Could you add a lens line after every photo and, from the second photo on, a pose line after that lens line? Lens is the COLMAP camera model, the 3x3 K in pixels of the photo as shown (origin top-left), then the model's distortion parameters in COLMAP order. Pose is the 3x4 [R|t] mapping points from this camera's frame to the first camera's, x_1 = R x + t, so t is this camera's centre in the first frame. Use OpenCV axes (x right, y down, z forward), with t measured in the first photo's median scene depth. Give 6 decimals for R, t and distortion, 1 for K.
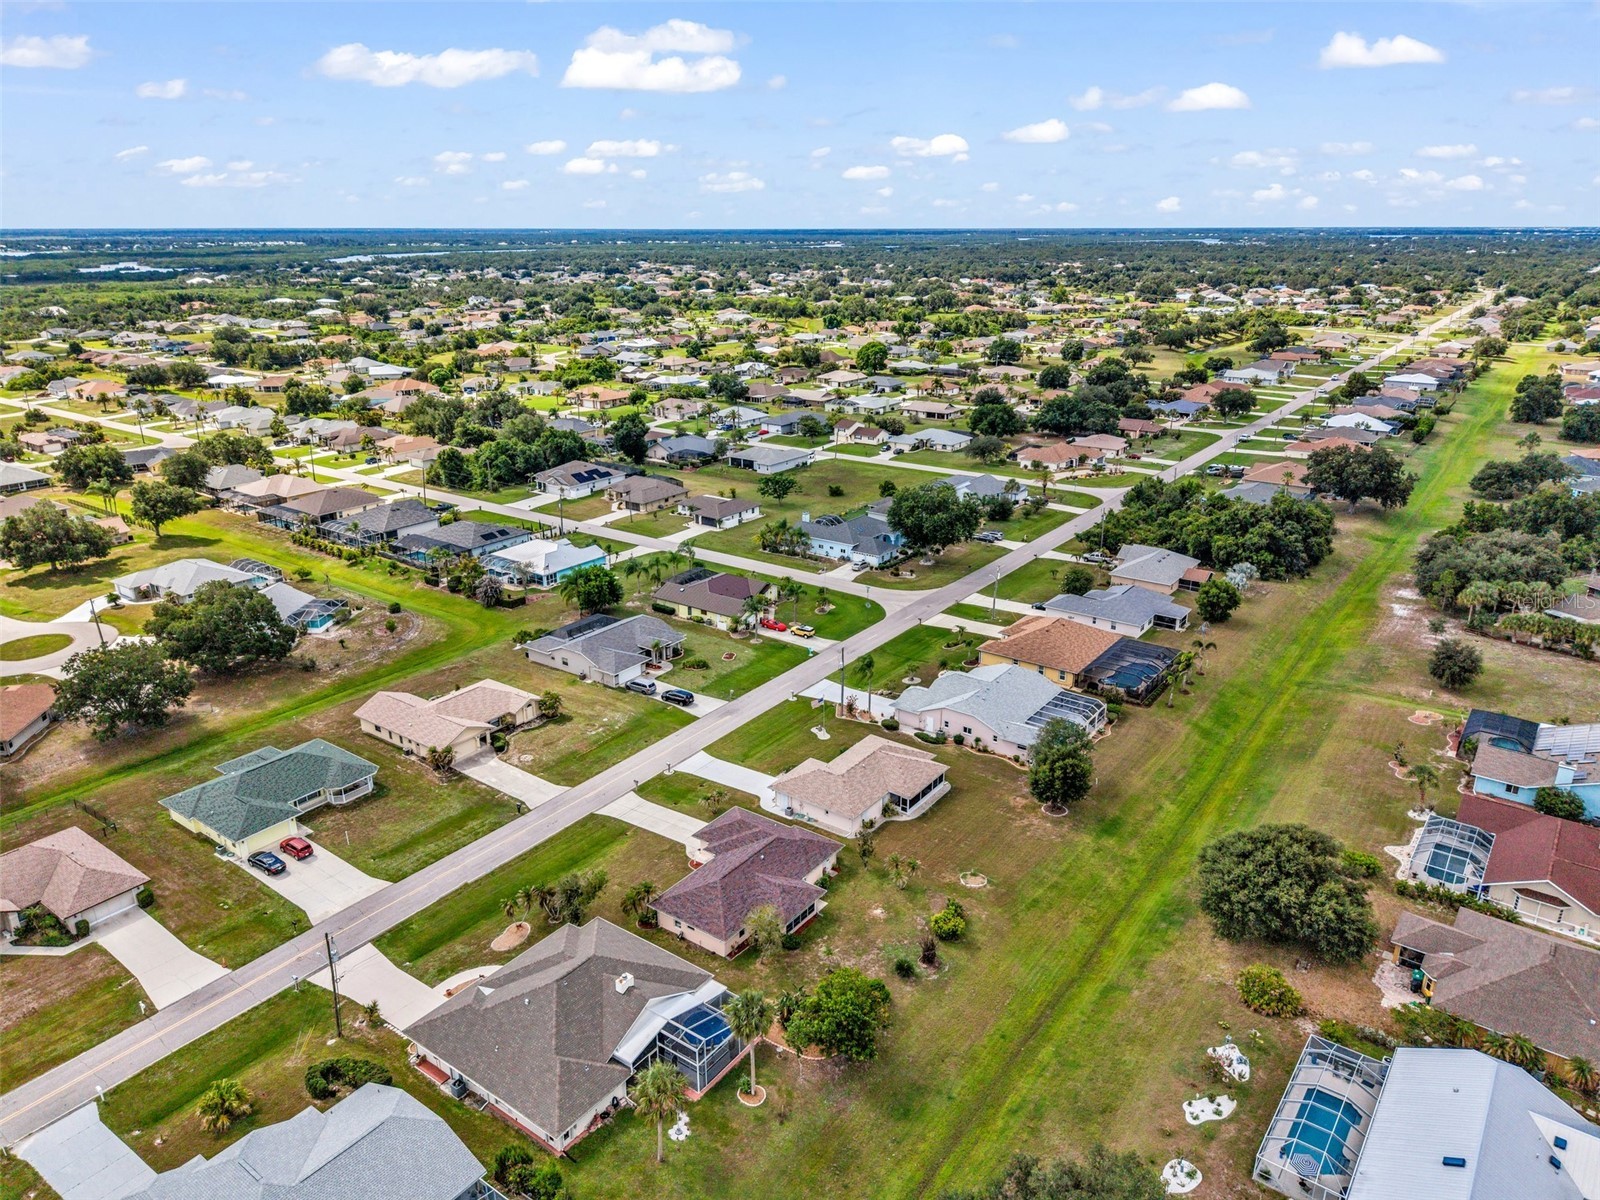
lens RADIAL K [[1055.2, 0, 798.7], [0, 1055.2, 622.4], [0, 0, 1]] dist [0.060017, -0.079517]
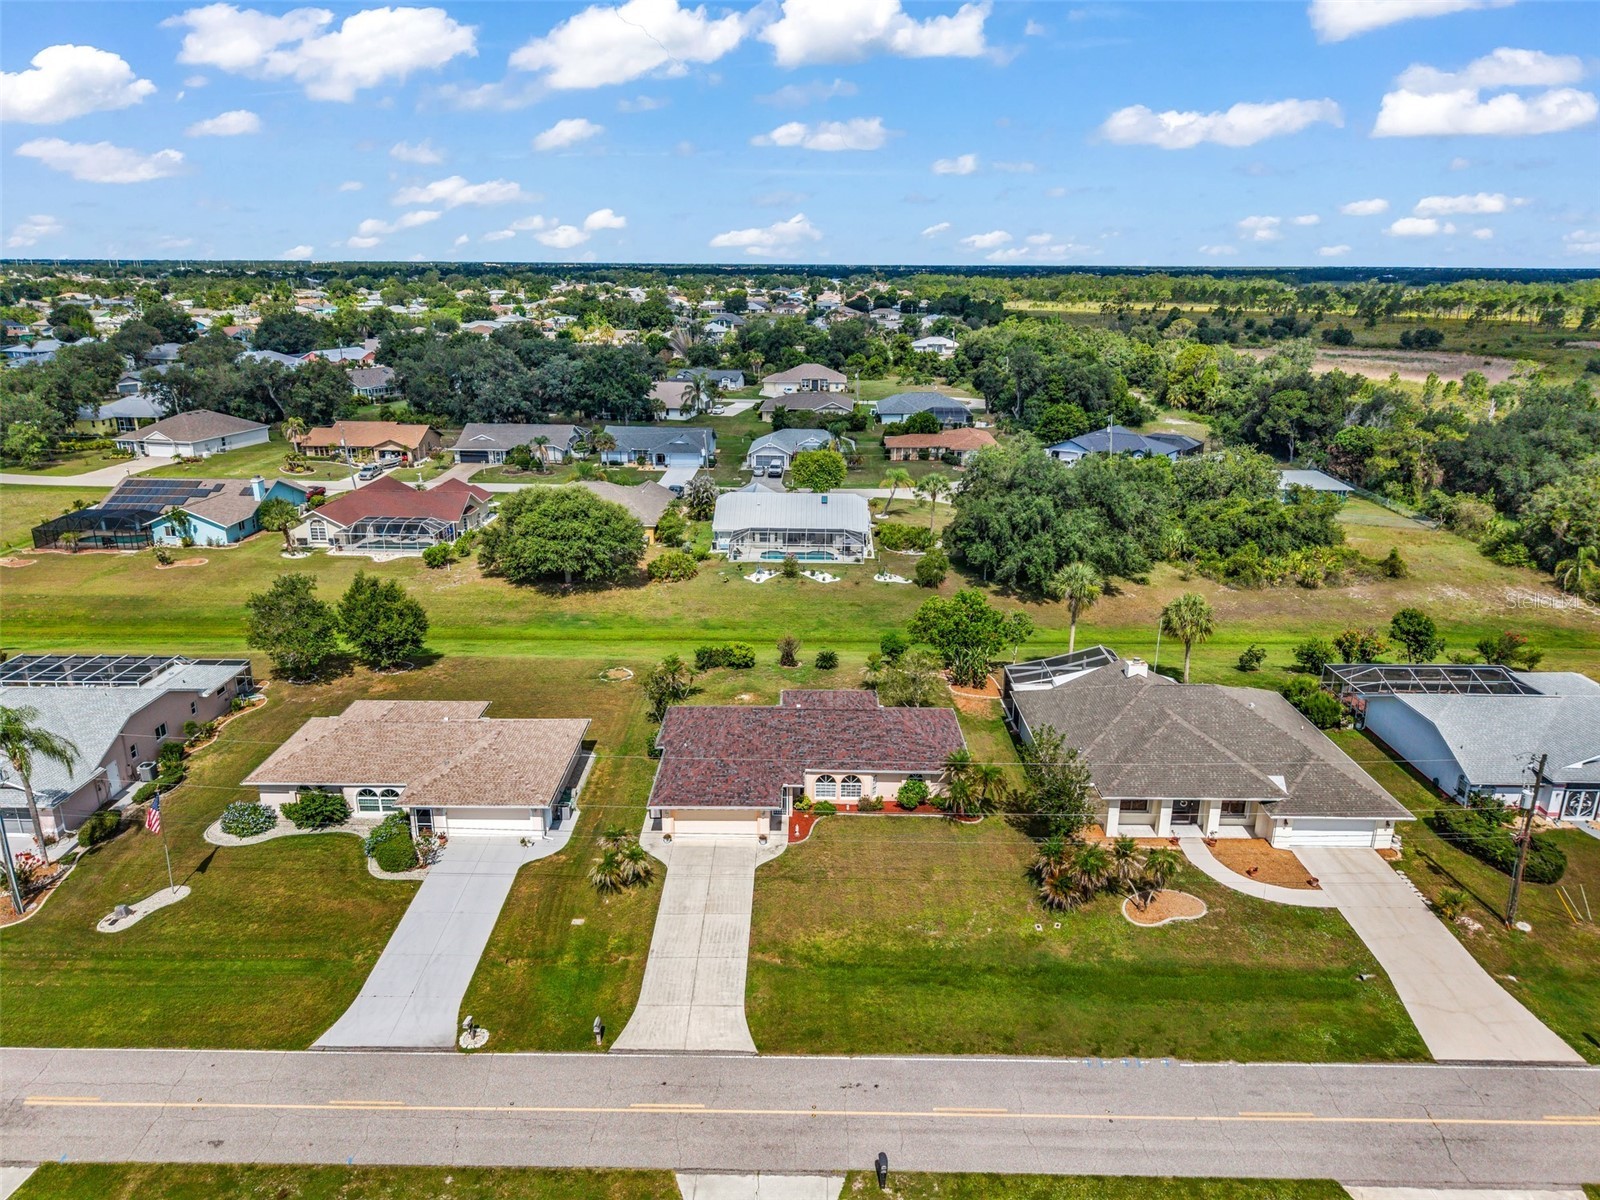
lens RADIAL K [[1069.1, 0, 798.6], [0, 1069.1, 596.7], [0, 0, 1]] dist [0.031236, -0.034312]
pose [[-0.581944, -0.244738, 0.775528, -0.288519], [0.277611, 0.836570, 0.472316, -0.079042], [-0.764377, 0.490157, -0.418895, 0.680634]]
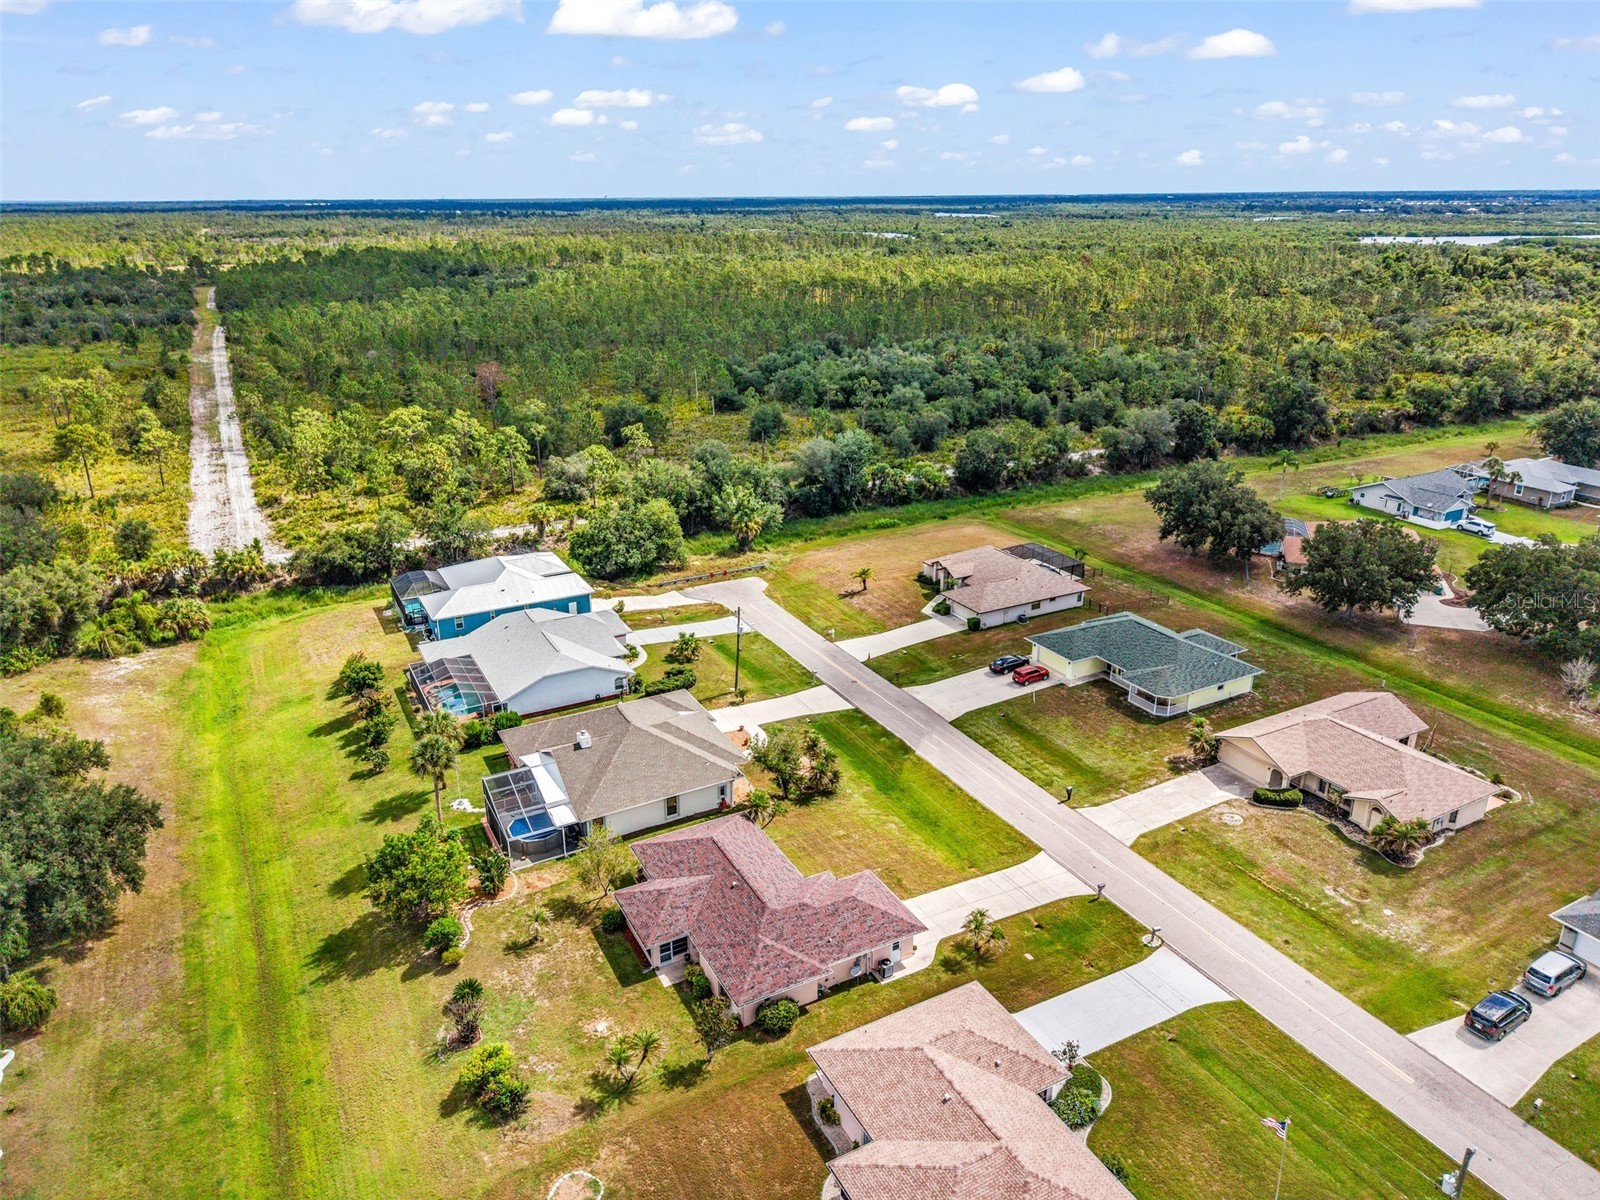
lens RADIAL K [[1069.1, 0, 798.6], [0, 1069.1, 596.7], [0, 0, 1]] dist [0.031236, -0.034312]
pose [[-0.440524, 0.319514, -0.838957, 0.258507], [-0.305704, 0.825280, 0.474825, -0.151292], [0.844088, 0.465644, -0.265879, 0.621403]]
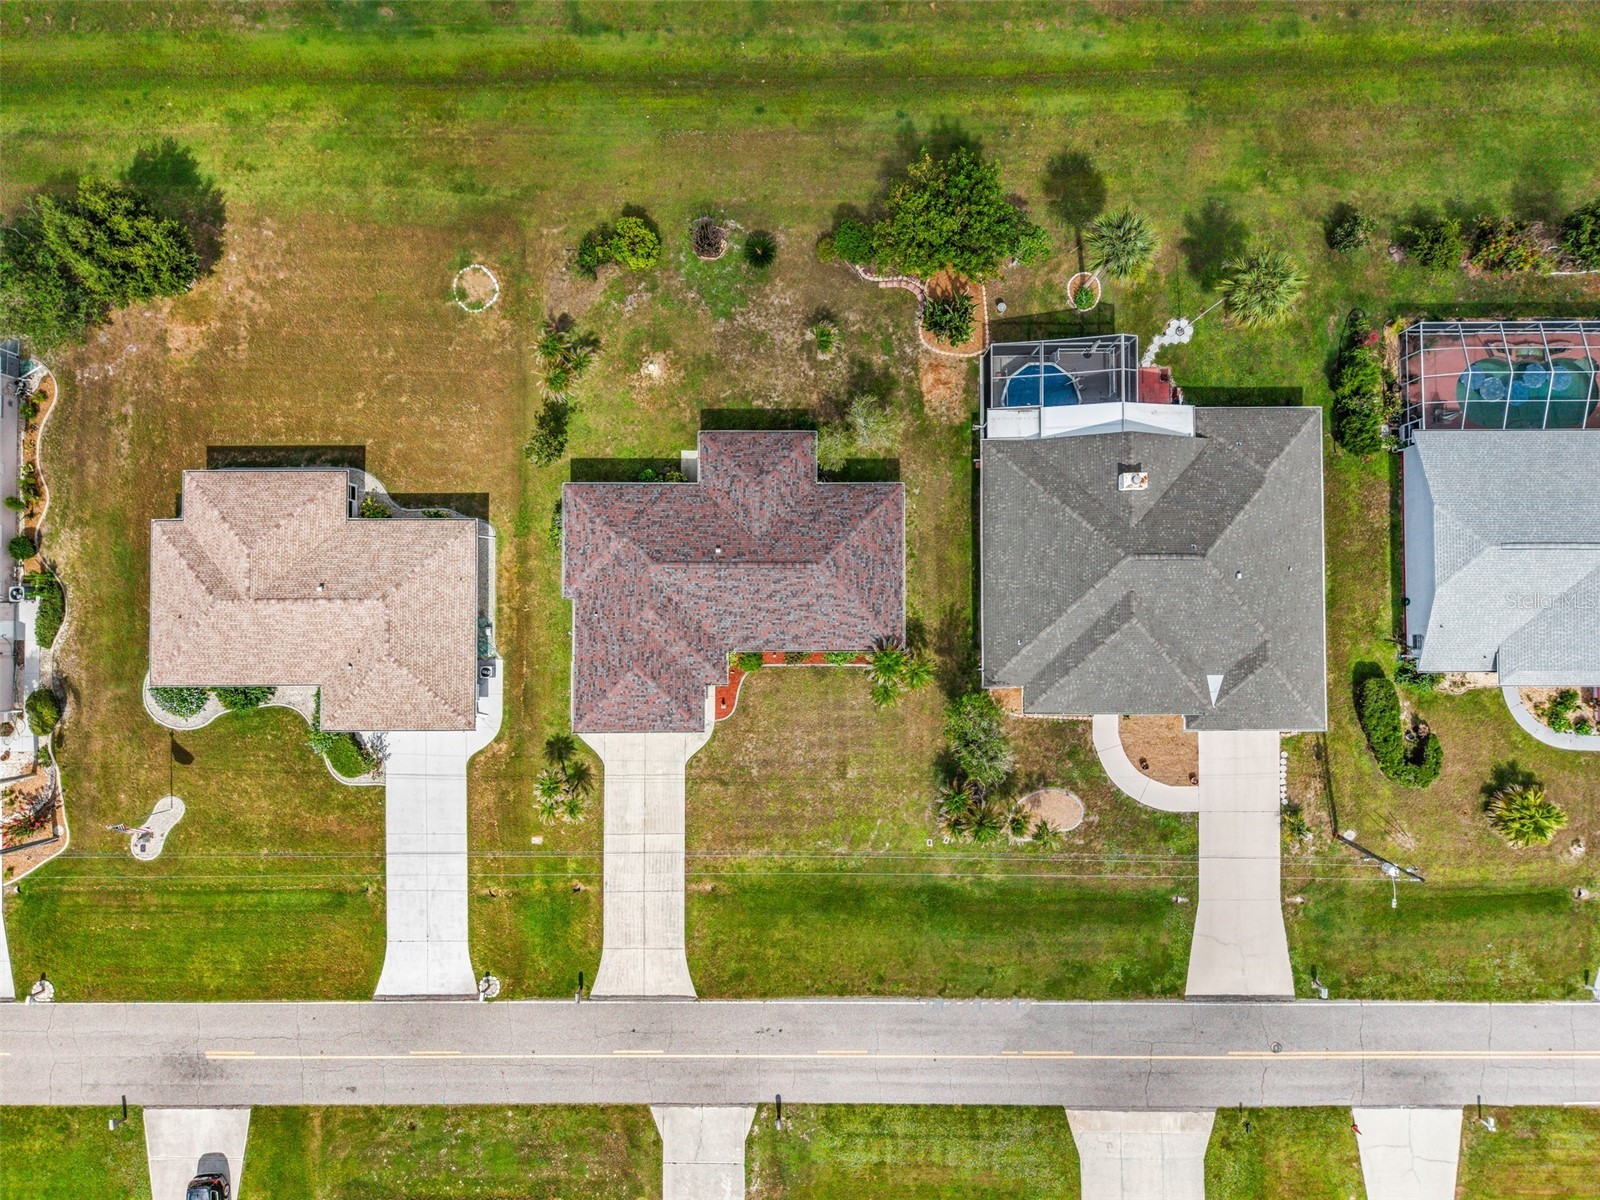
lens RADIAL K [[1069.1, 0, 798.6], [0, 1069.1, 596.7], [0, 0, 1]] dist [0.031236, -0.034312]
pose [[-0.588445, -0.808021, 0.028884, -0.052720], [0.287123, -0.175436, 0.941691, -0.164799], [-0.755839, 0.562427, 0.335236, 0.434801]]
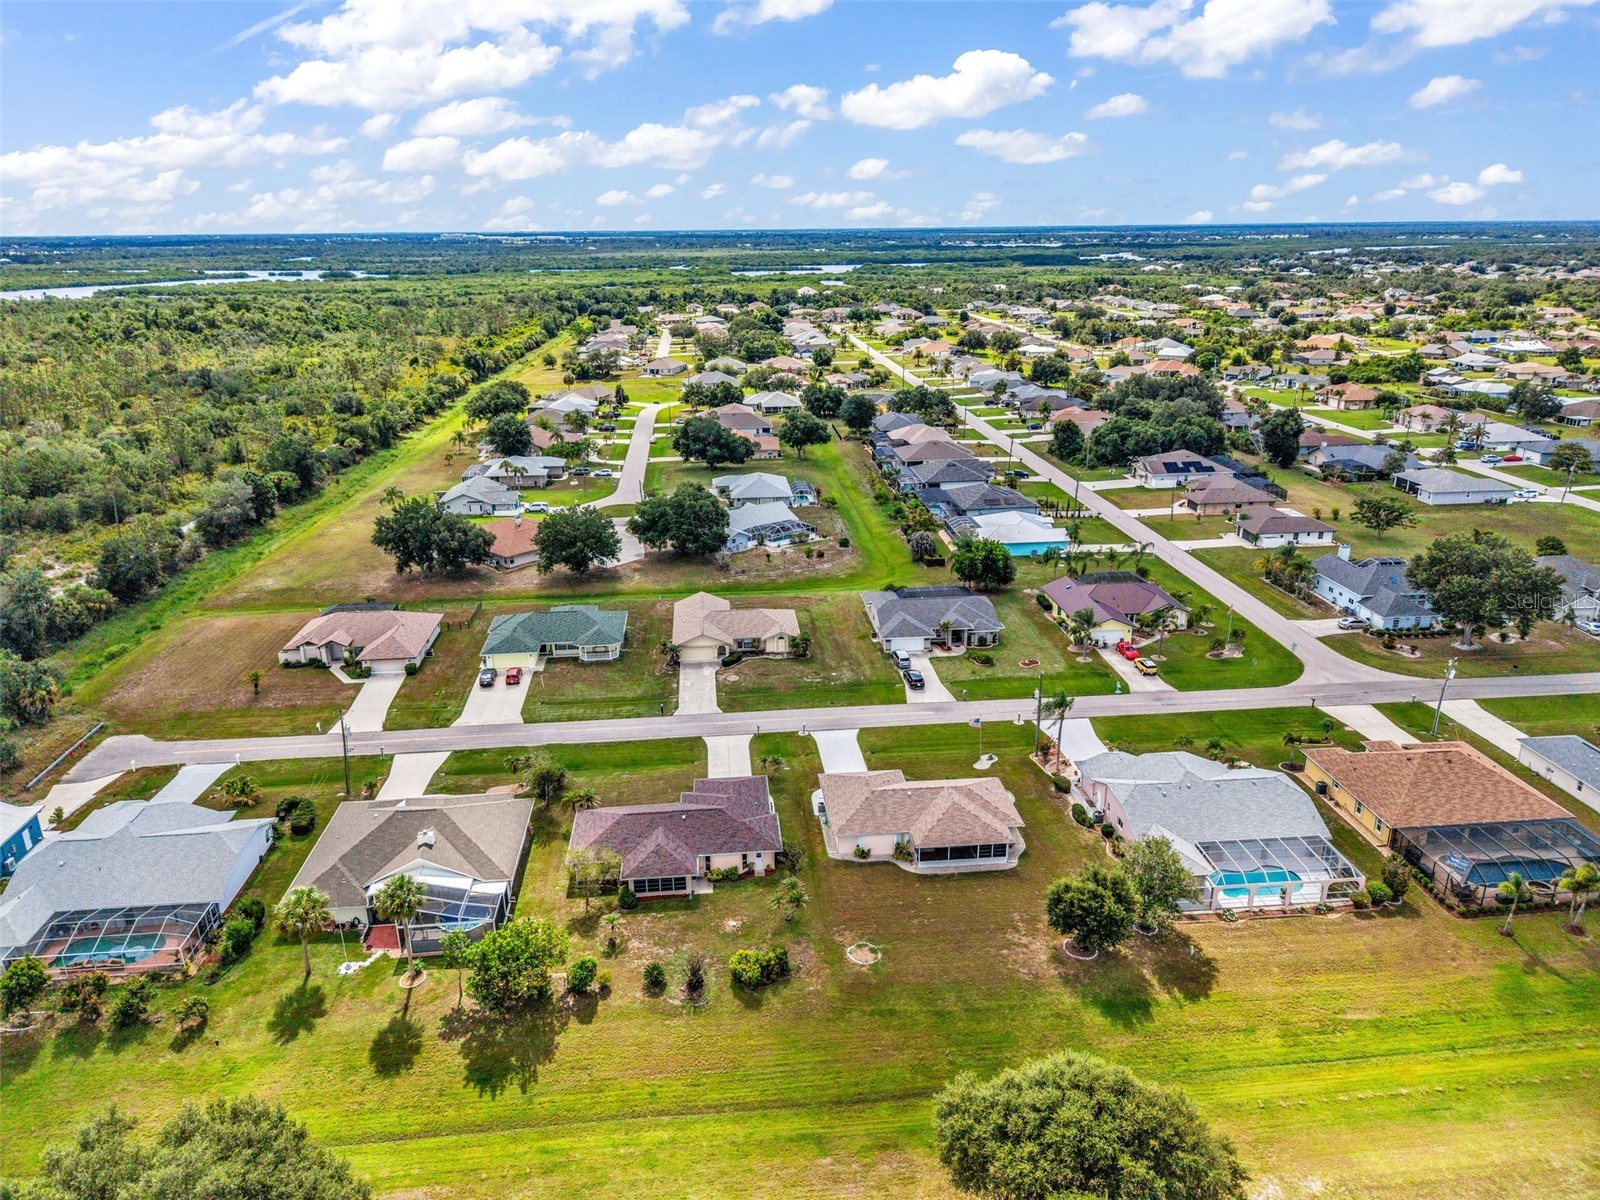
lens RADIAL K [[1055.2, 0, 798.7], [0, 1055.2, 622.4], [0, 0, 1]] dist [0.060017, -0.079517]
pose [[0.658669, 0.258114, -0.706776, 0.360449], [-0.255081, 0.960296, 0.112980, -0.043129], [0.707876, 0.105868, 0.698358, 0.215599]]
